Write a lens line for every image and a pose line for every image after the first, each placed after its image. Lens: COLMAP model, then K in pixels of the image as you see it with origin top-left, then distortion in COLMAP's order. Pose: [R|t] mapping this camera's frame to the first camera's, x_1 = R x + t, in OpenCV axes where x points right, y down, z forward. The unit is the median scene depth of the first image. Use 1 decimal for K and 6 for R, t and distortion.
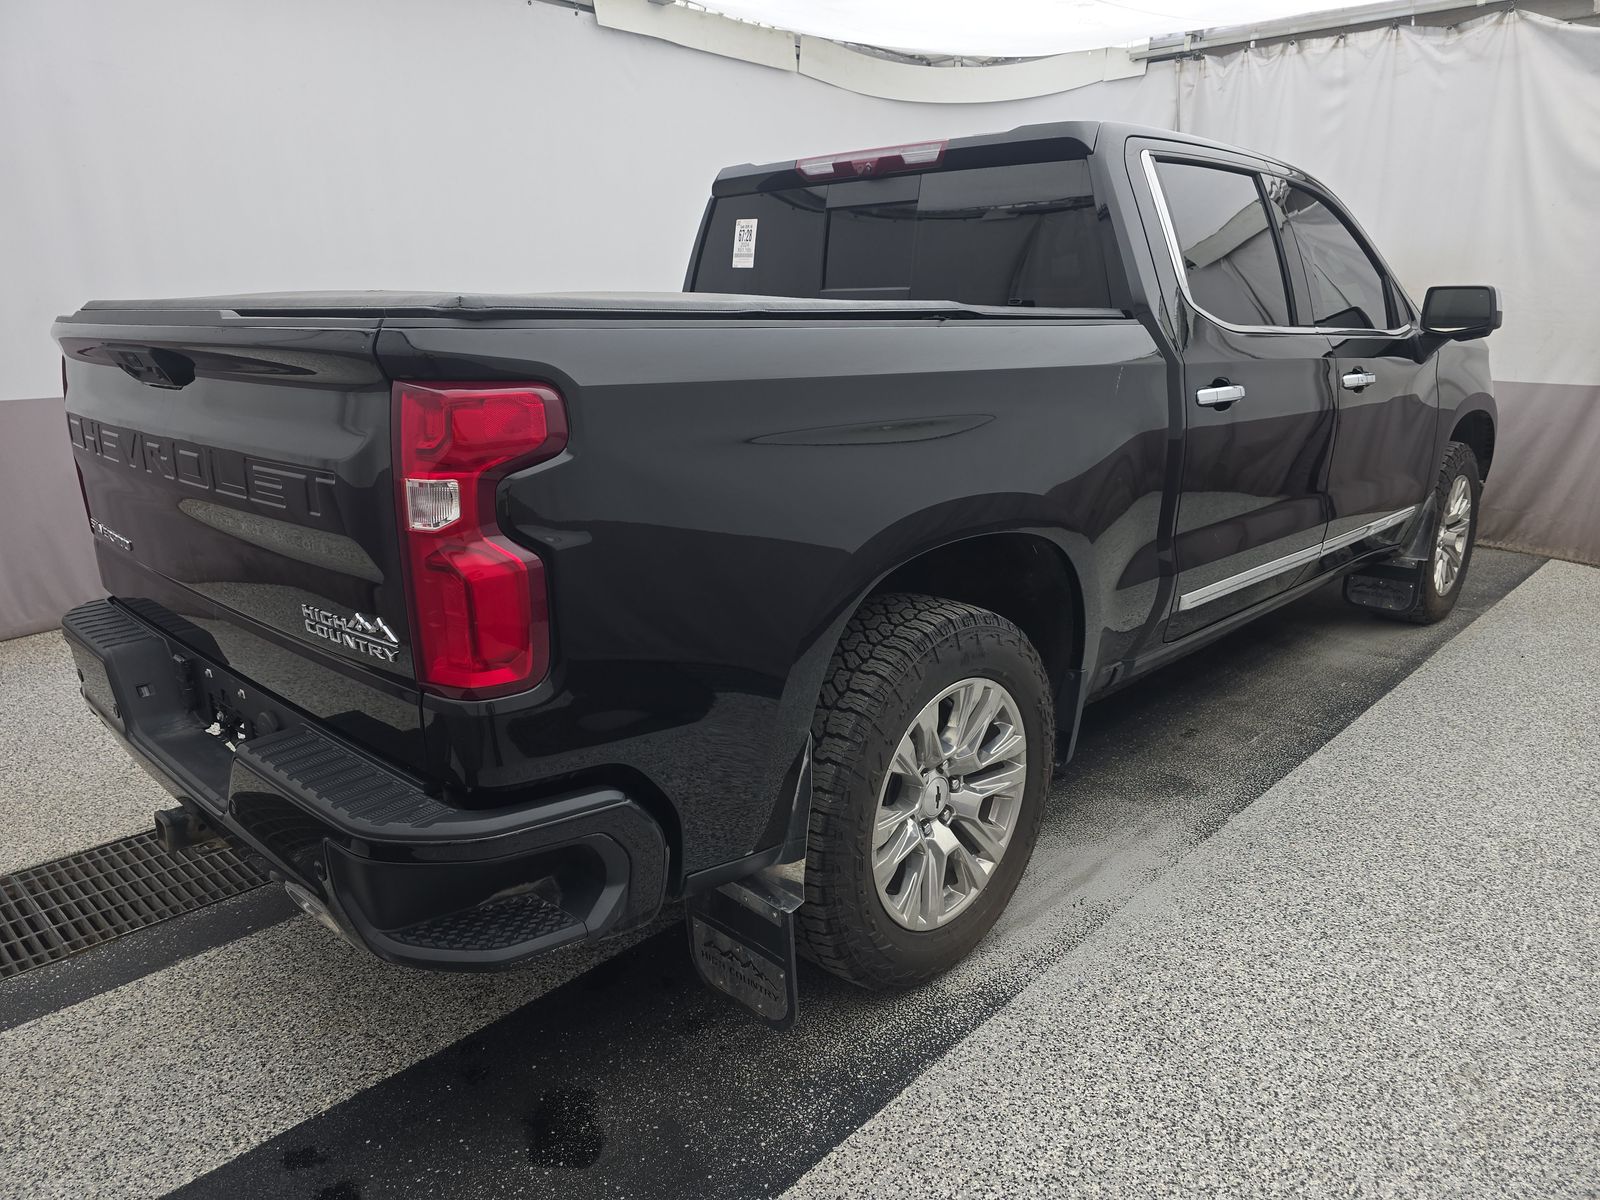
lens RADIAL K [[1072.2, 0, 789.7], [0, 1072.2, 592.3], [0, 0, 1]] dist [0.012450, -0.013940]
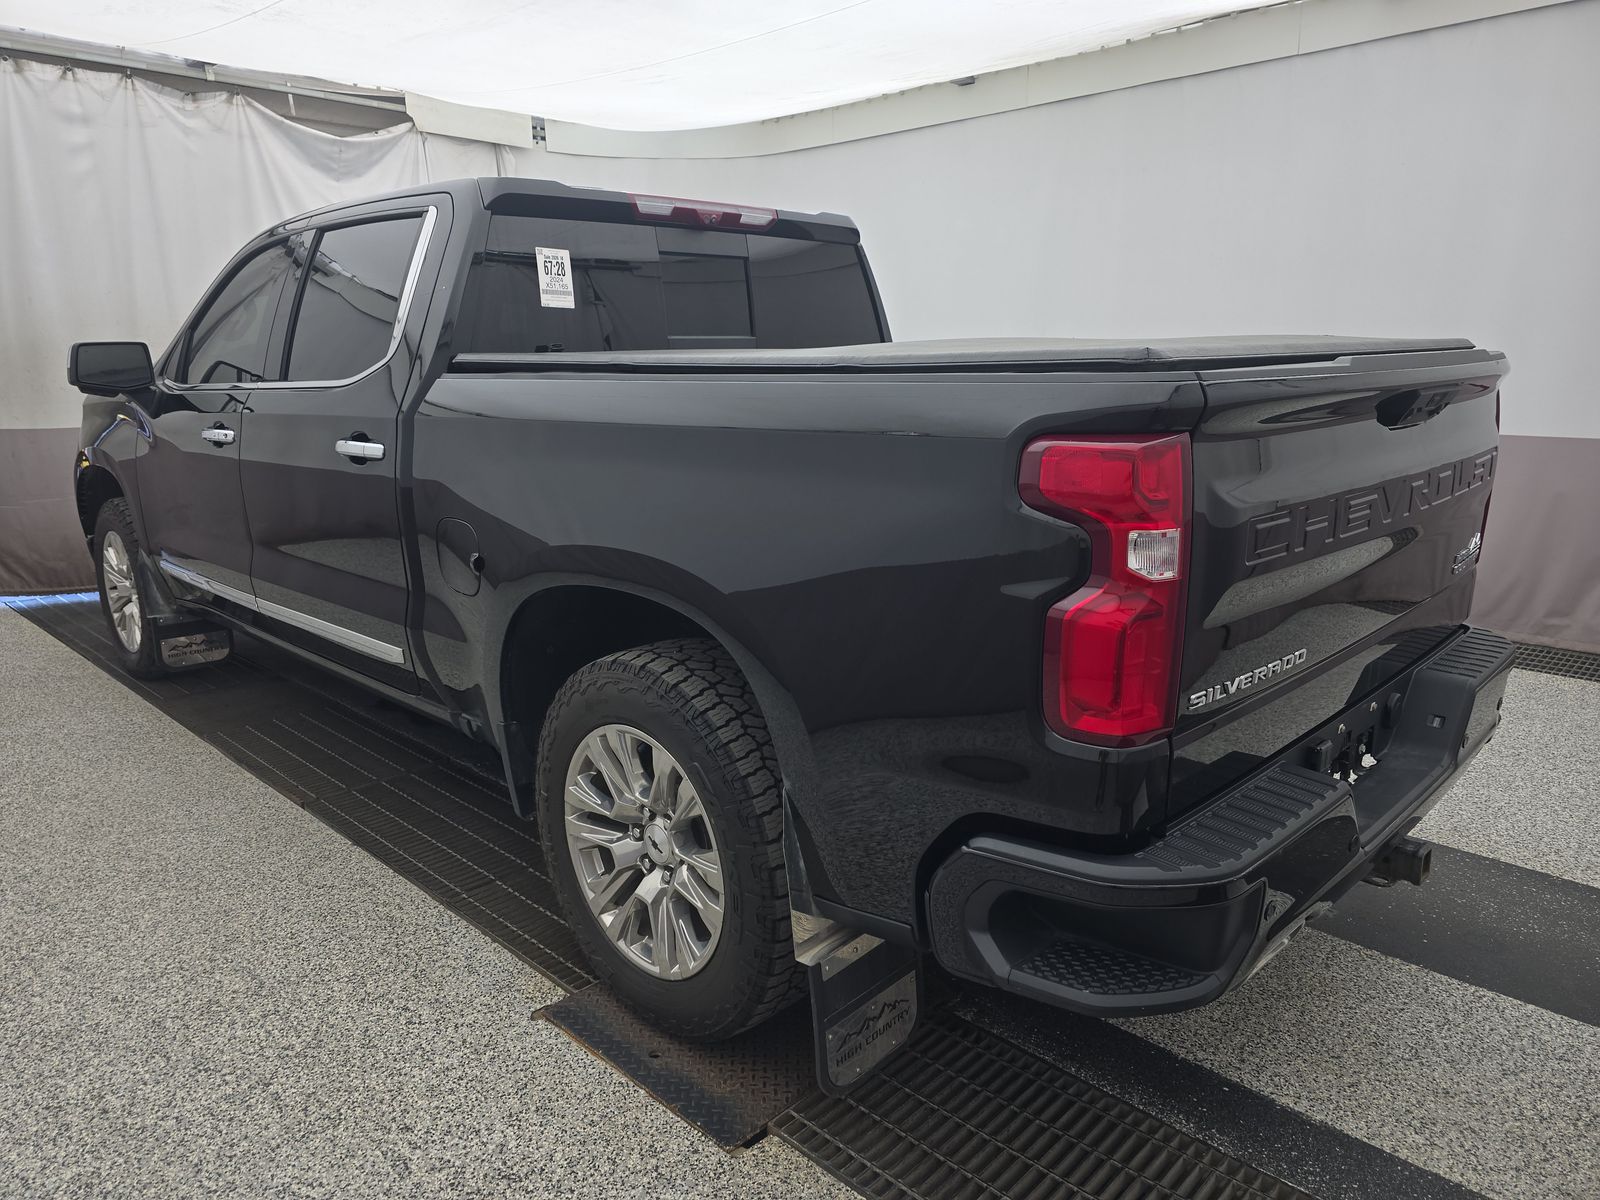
lens RADIAL K [[1072.2, 0, 798.3], [0, 1072.2, 595.4], [0, 0, 1]] dist [0.012450, -0.013940]
pose [[0.019036, -0.220563, 0.975187, -0.876925], [0.264905, 0.941618, 0.207799, -0.219236], [-0.964087, 0.254376, 0.076353, 0.821394]]
